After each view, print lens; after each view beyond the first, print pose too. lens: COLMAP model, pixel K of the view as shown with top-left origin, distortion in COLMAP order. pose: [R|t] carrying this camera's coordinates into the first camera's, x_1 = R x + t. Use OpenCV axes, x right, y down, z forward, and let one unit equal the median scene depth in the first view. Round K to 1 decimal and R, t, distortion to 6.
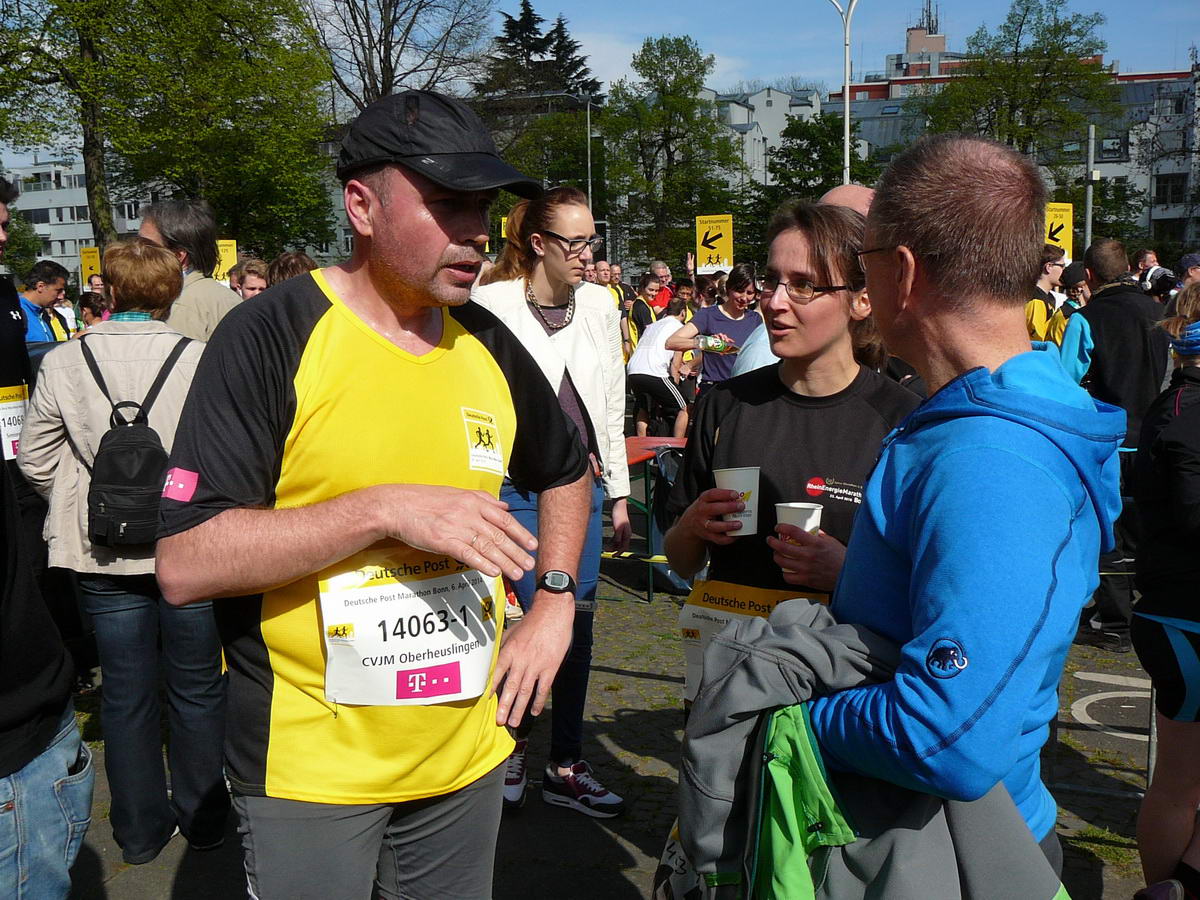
lens RADIAL K [[1220.6, 0, 600.0], [0, 1220.6, 450.0], [0, 0, 1]] dist [-0.112379, 0.150532]
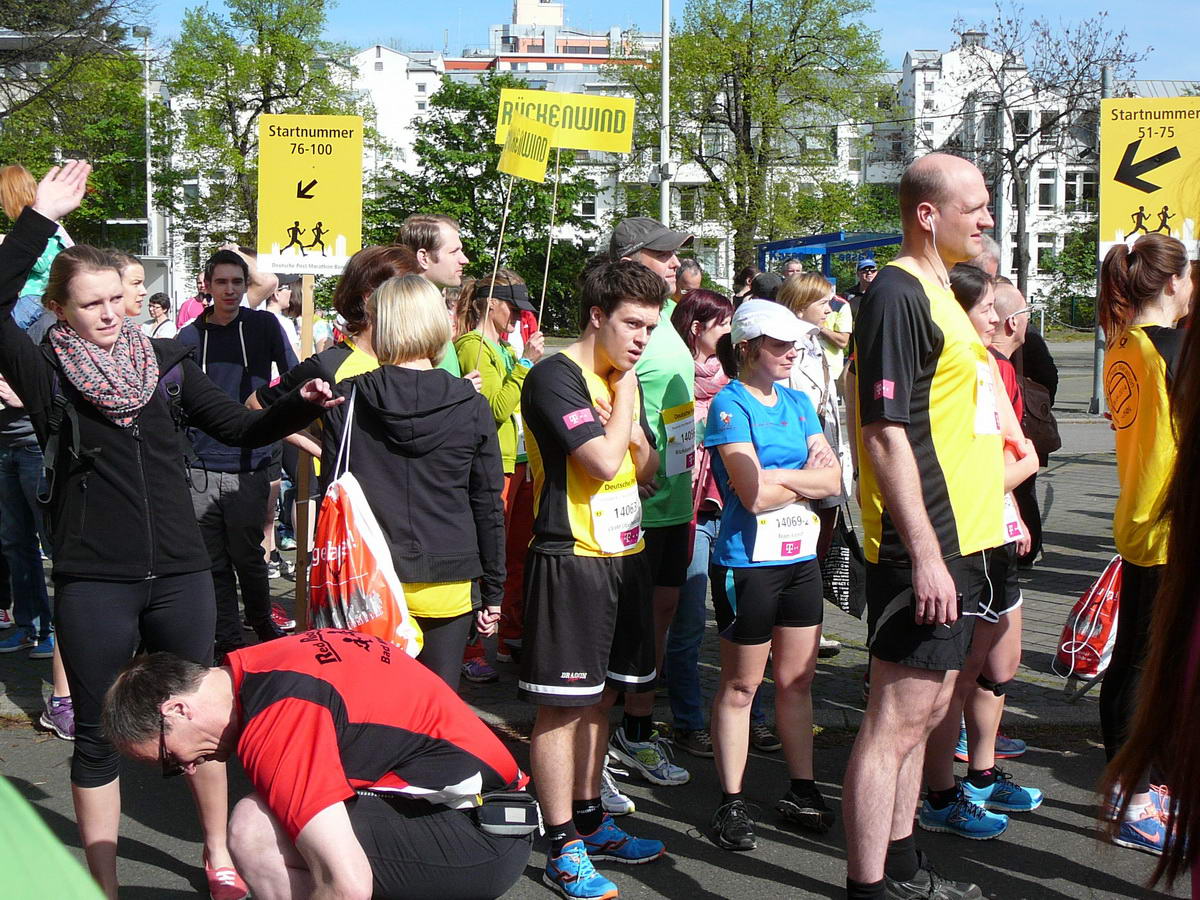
lens RADIAL K [[1582.2, 0, 600.0], [0, 1582.2, 450.0], [0, 0, 1]] dist [-0.083486, -0.002536]
pose [[0.951093, -0.005165, 0.308860, -0.082714], [0.021212, 0.998592, -0.048619, -0.029381], [-0.308175, 0.052793, 0.949864, 0.255552]]
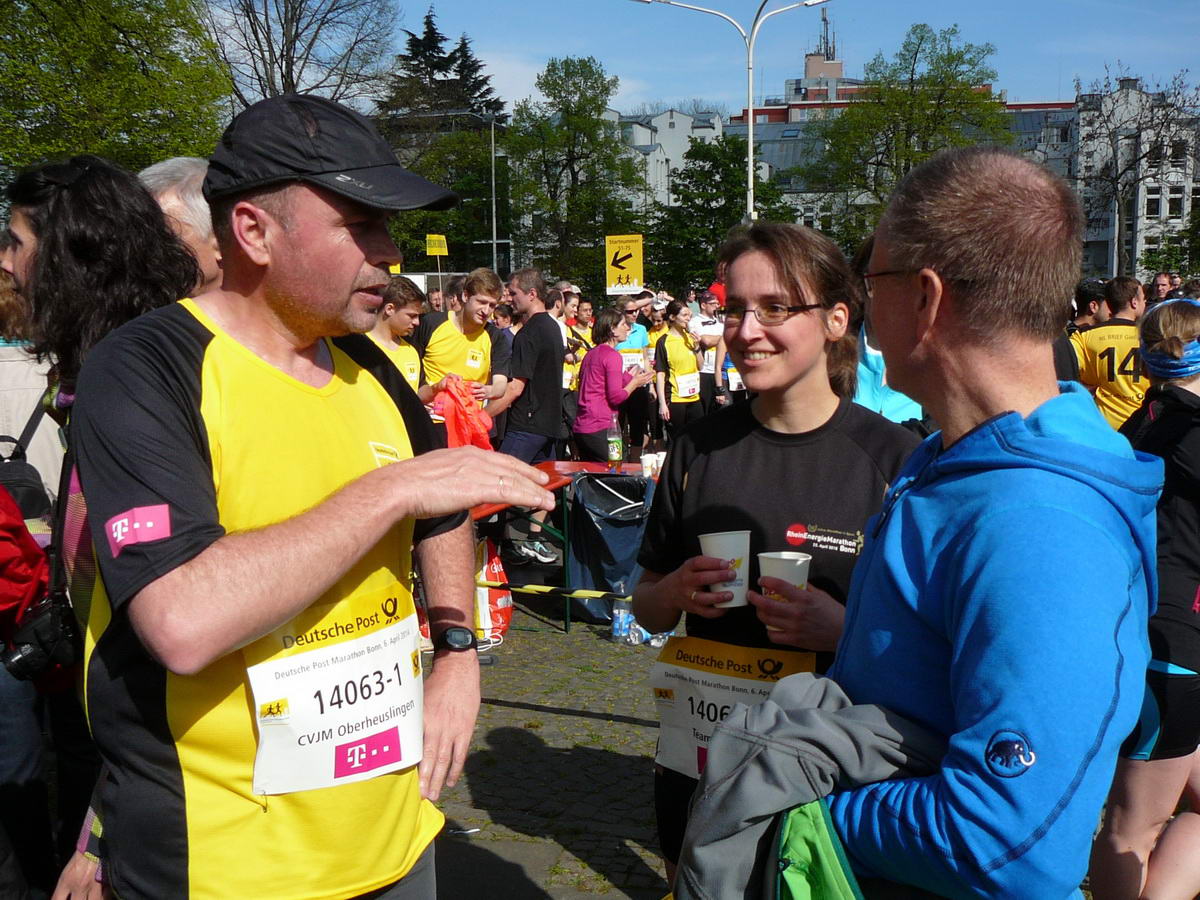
lens RADIAL K [[1227.2, 0, 602.7], [0, 1227.2, 436.2], [0, 0, 1]] dist [-0.131970, 0.200707]
pose [[0.996678, -0.002787, 0.081399, -0.002061], [0.005029, 0.999613, -0.027349, -0.000922], [-0.081291, 0.027667, 0.996306, 0.004394]]
